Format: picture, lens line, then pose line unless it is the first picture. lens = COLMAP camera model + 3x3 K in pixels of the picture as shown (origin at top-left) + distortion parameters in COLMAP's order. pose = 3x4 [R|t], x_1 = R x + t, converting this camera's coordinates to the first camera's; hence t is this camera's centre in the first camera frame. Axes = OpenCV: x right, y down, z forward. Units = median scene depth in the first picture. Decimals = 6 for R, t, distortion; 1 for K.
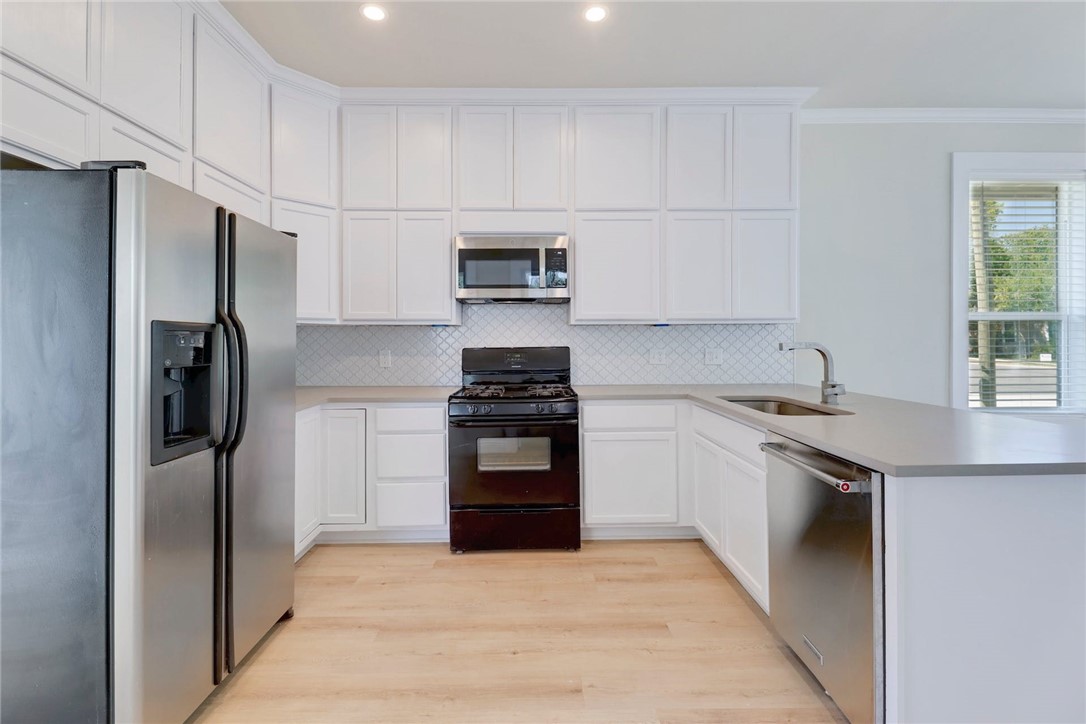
lens RADIAL K [[467.1, 0, 543.5], [0, 467.1, 335.9], [0, 0, 1]] dist [-0.001074, -0.000226]
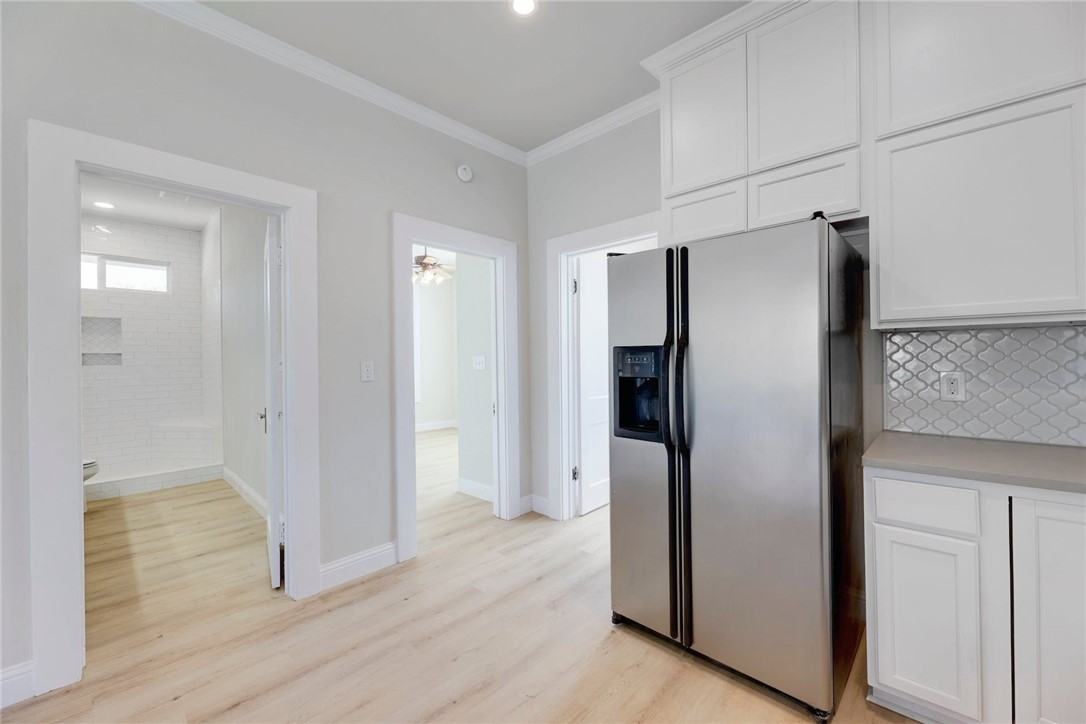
lens RADIAL K [[440.1, 0, 542.9], [0, 440.1, 352.8], [0, 0, 1]] dist [-0.001461, -0.000187]
pose [[-0.696148, 0.001466, -0.717896, 0.194645], [0.018943, 0.999687, -0.016328, 0.003917], [0.717648, -0.024966, -0.695959, 0.829686]]
